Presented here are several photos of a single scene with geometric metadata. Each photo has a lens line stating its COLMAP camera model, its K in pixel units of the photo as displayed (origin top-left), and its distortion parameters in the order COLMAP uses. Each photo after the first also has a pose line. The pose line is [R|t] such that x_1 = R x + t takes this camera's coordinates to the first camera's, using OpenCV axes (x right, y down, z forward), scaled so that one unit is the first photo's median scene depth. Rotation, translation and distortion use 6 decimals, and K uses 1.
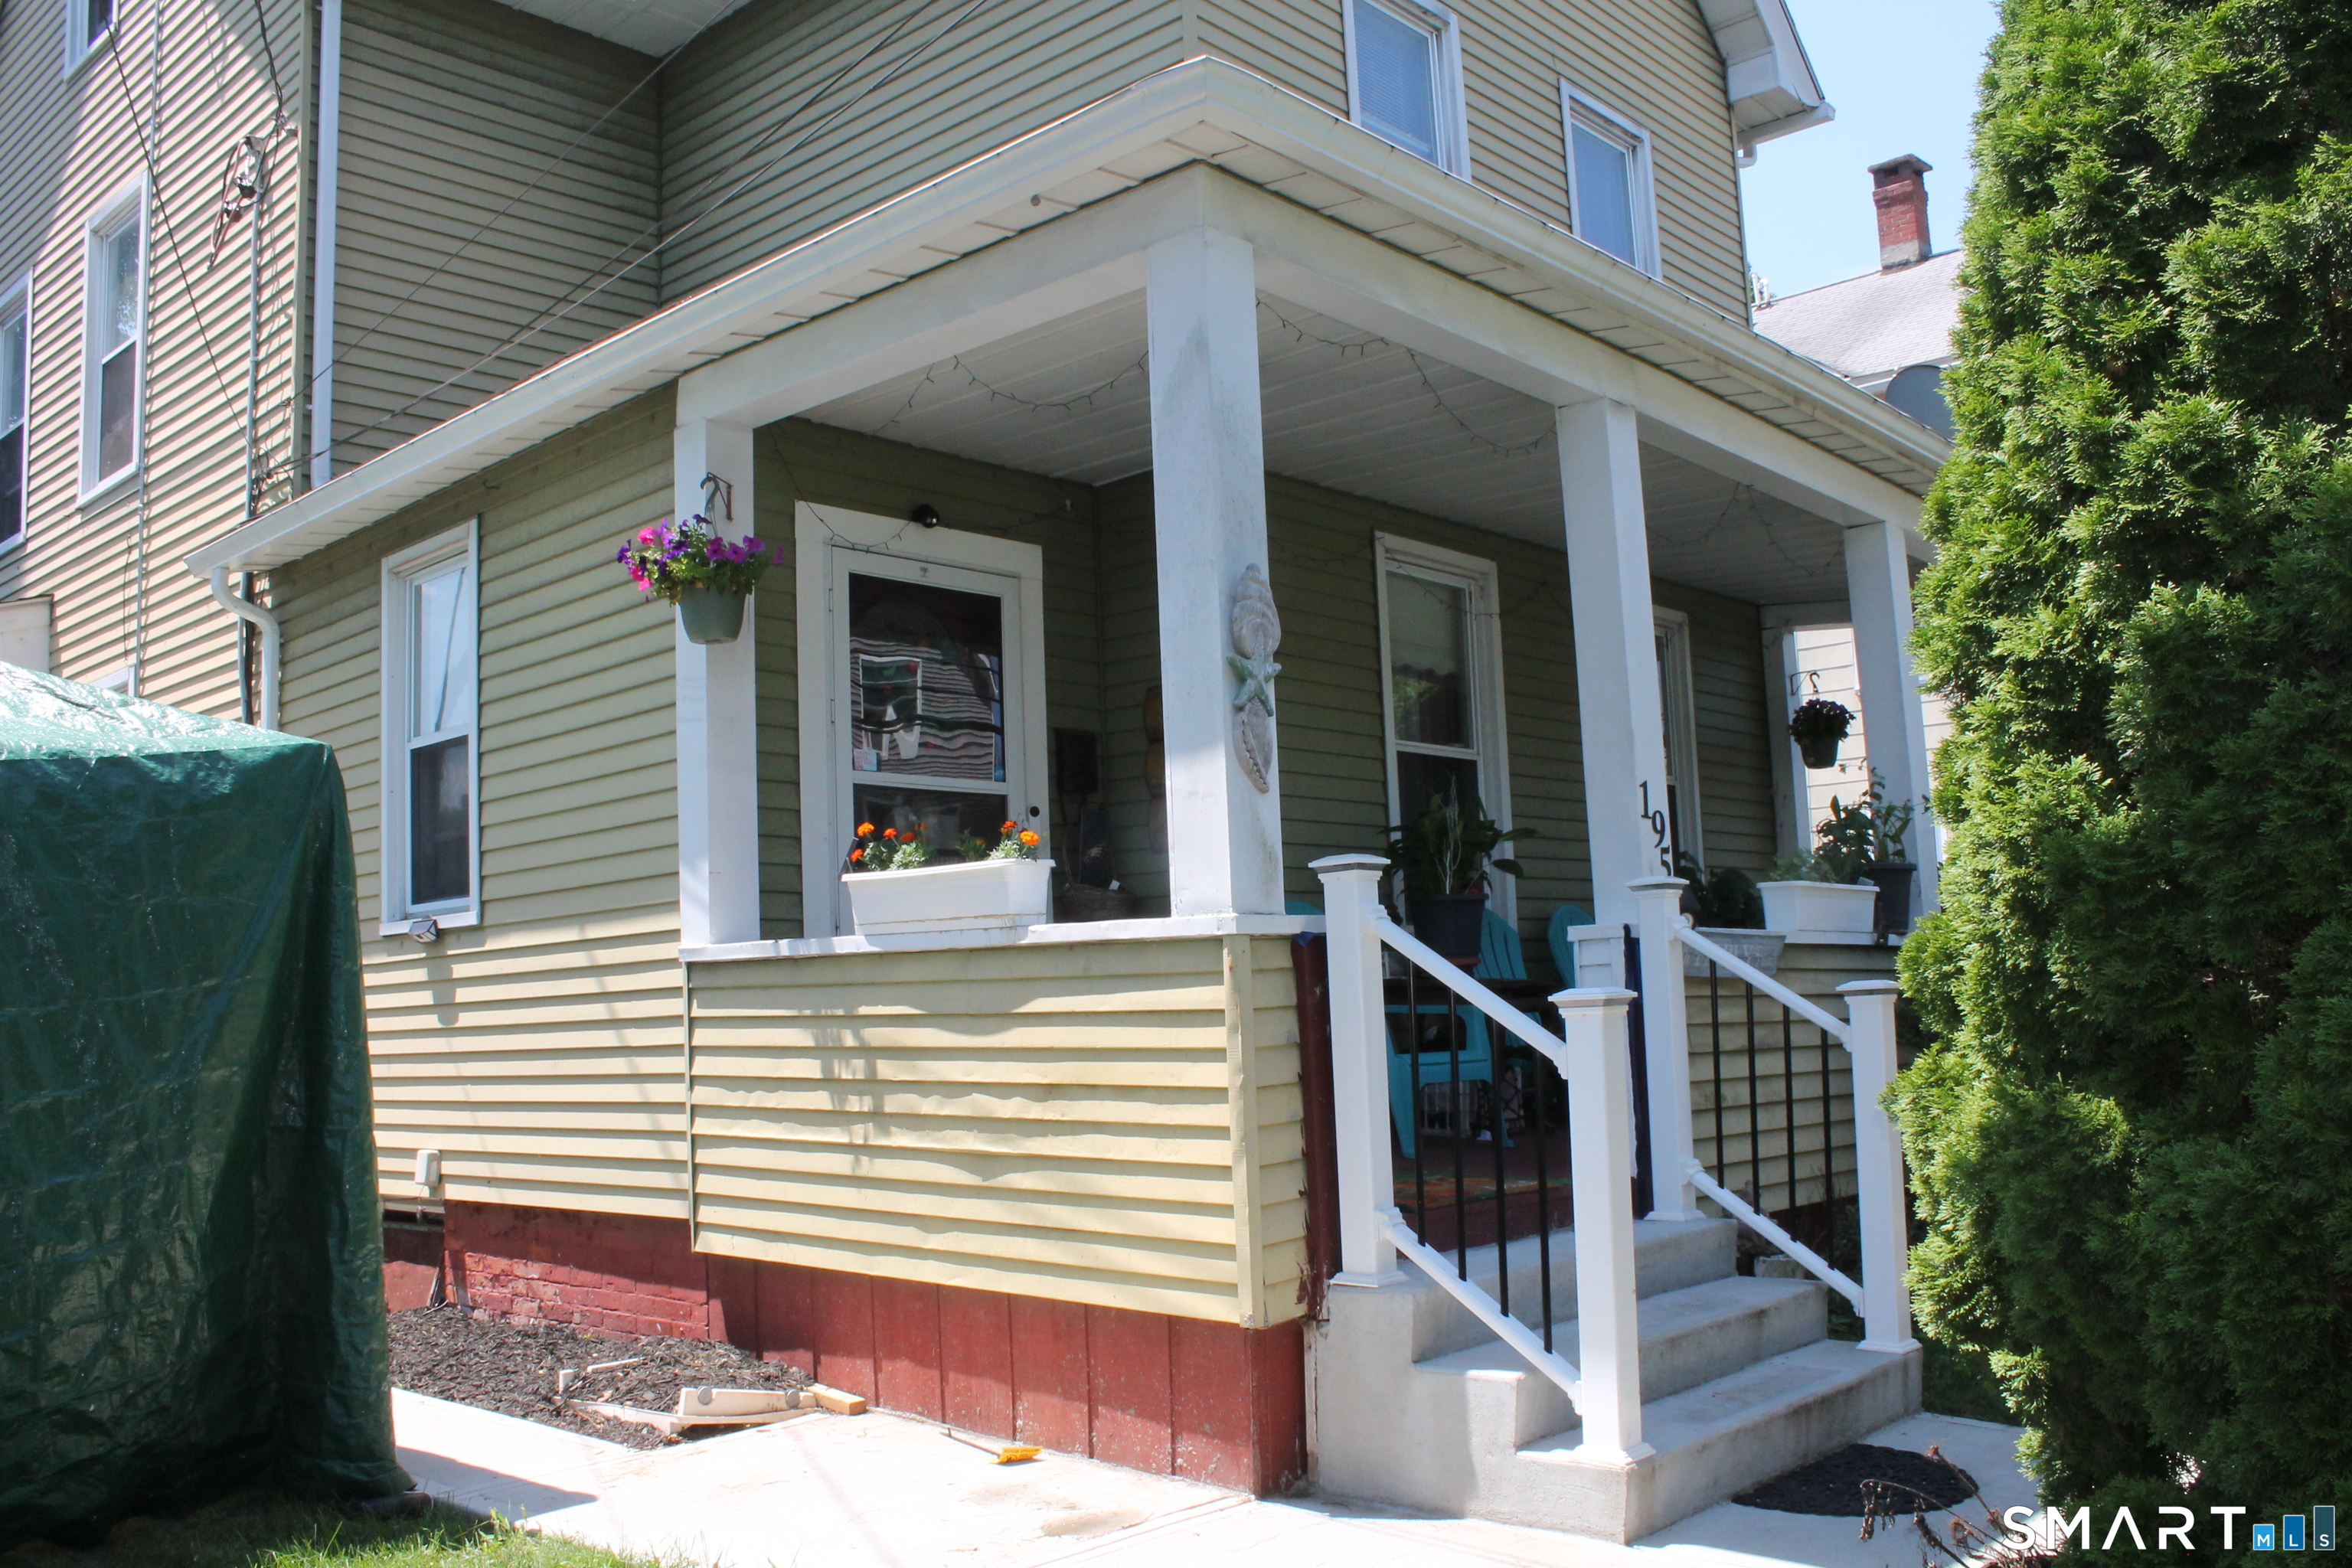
lens RADIAL K [[1900.0, 0, 1148.0], [0, 1900.0, 848.0], [0, 0, 1]] dist [-0.159084, 0.137546]
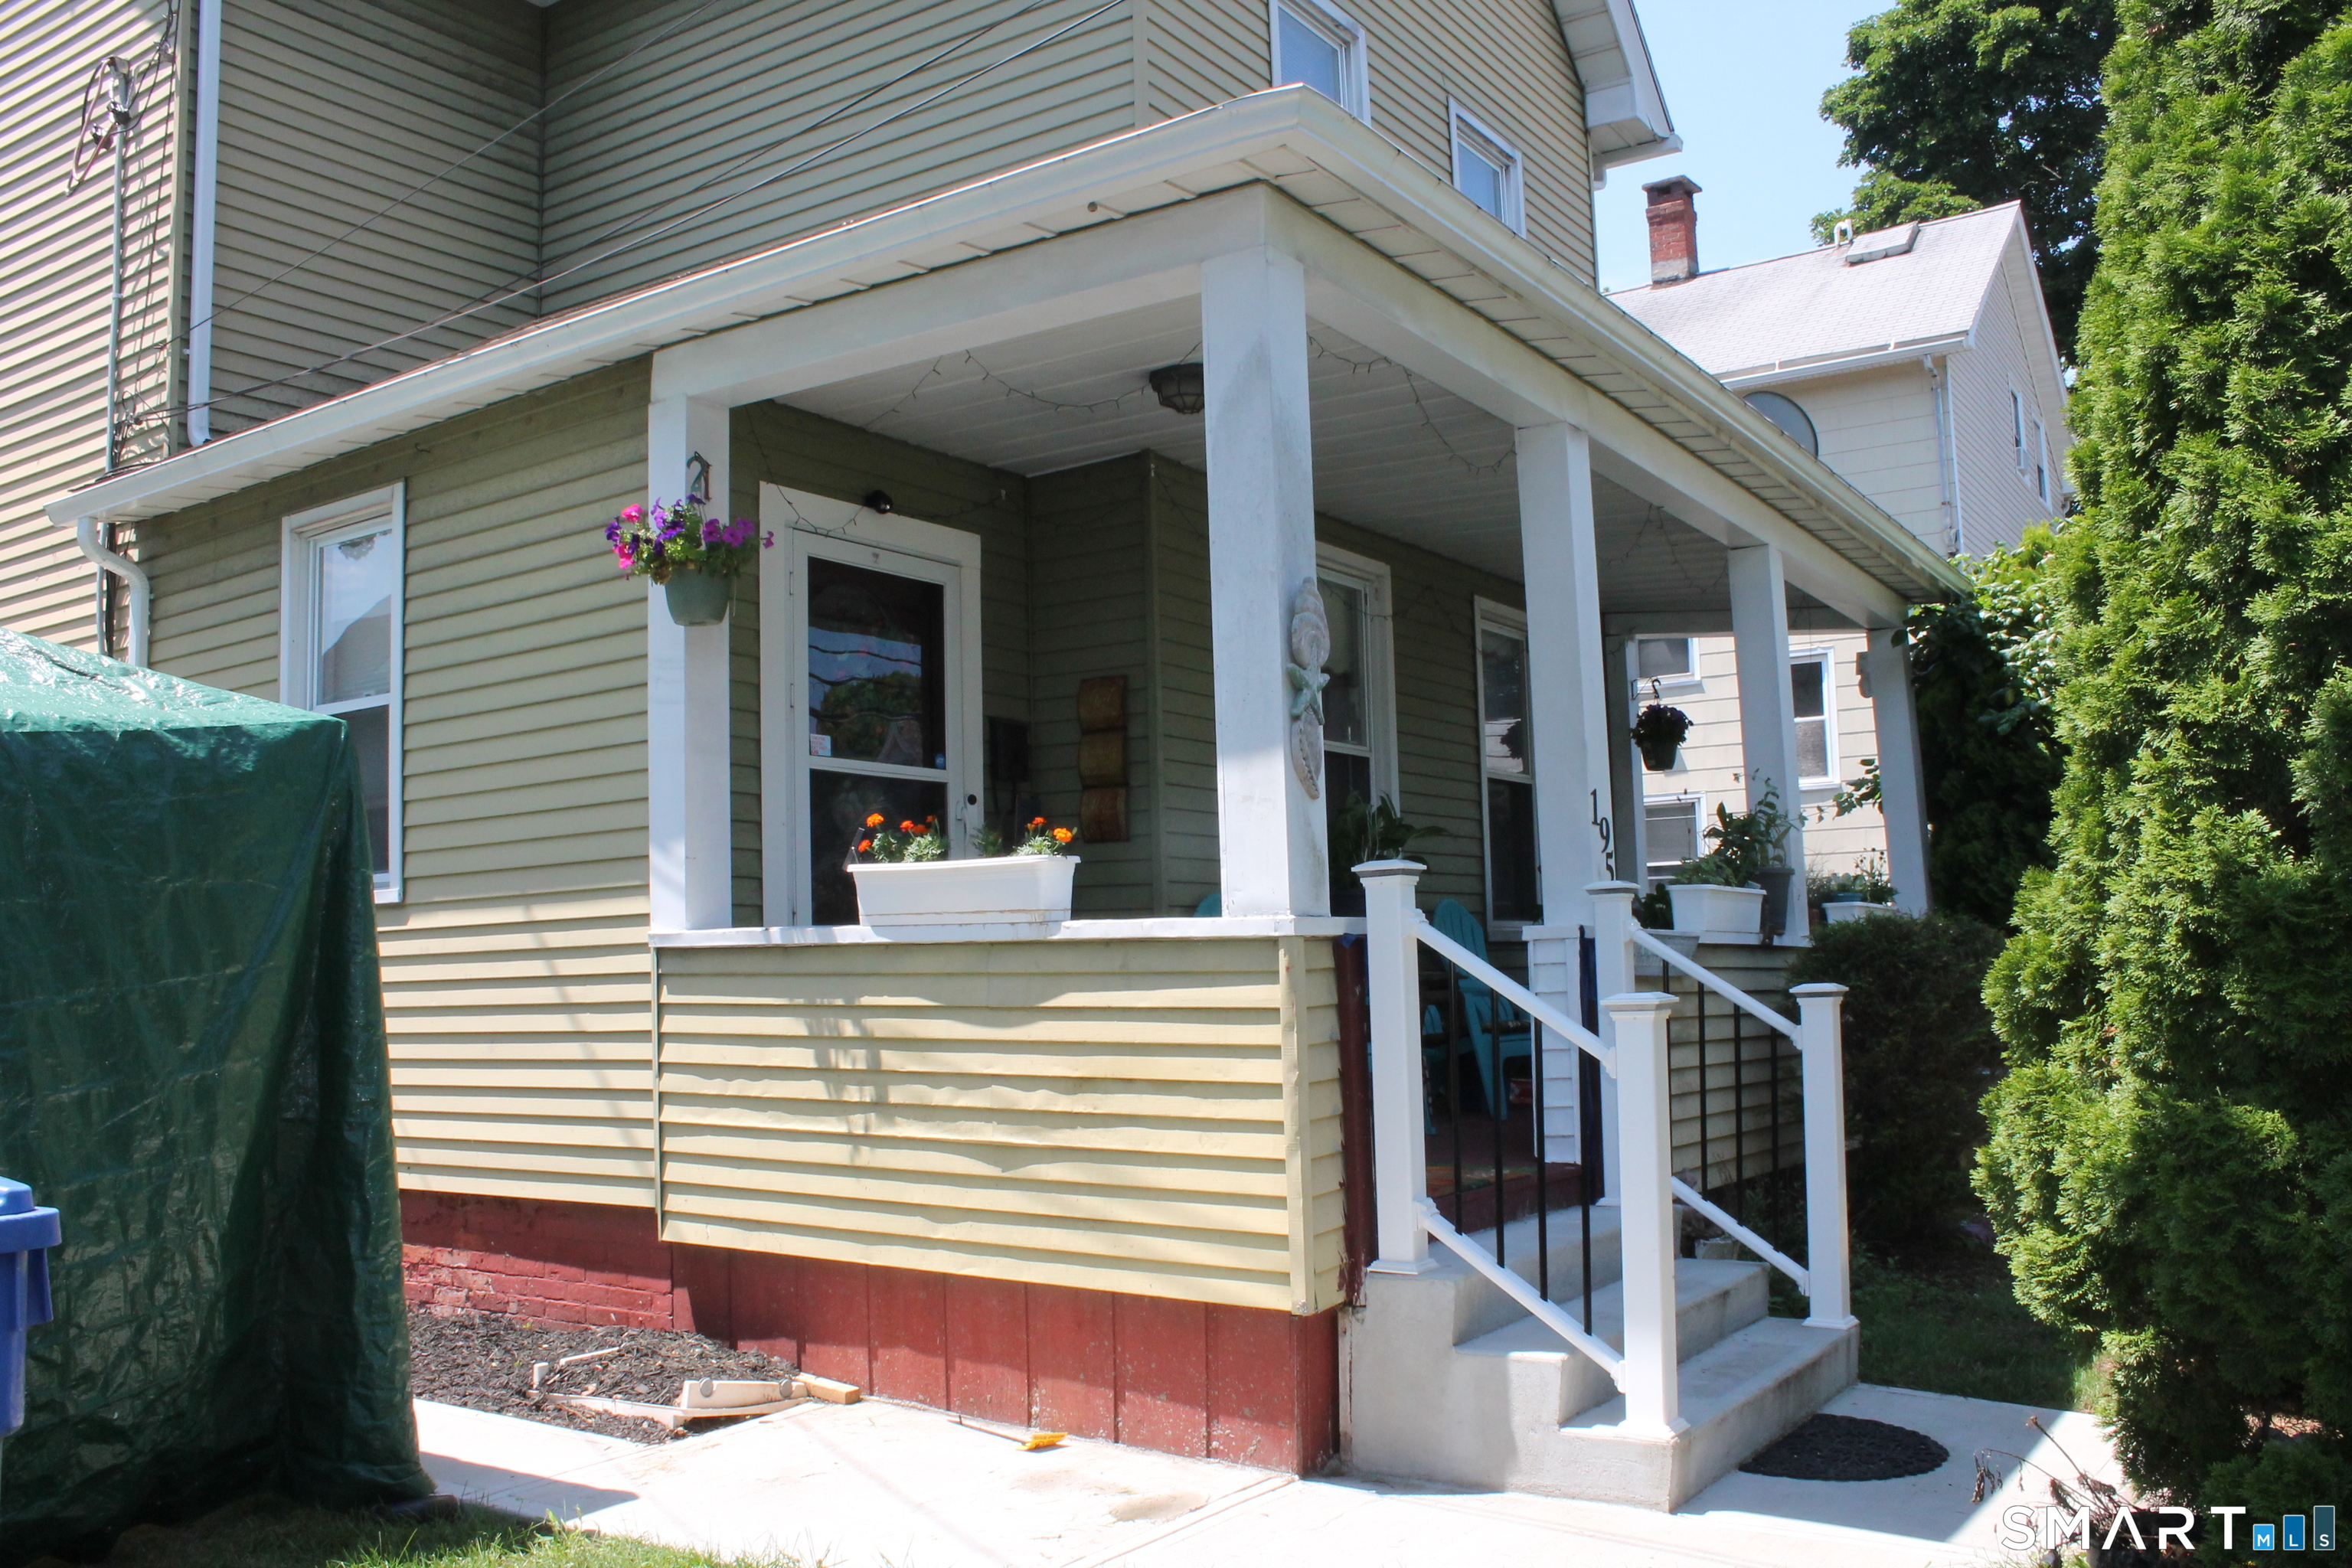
lens RADIAL K [[1900.0, 0, 1126.2], [0, 1900.0, 840.0], [0, 0, 1]] dist [-0.159084, 0.137546]
pose [[0.990193, 0.022362, 0.137903, -0.161907], [-0.023826, 0.999676, 0.008971, -0.012037], [-0.137658, -0.012169, 0.990405, -0.010400]]
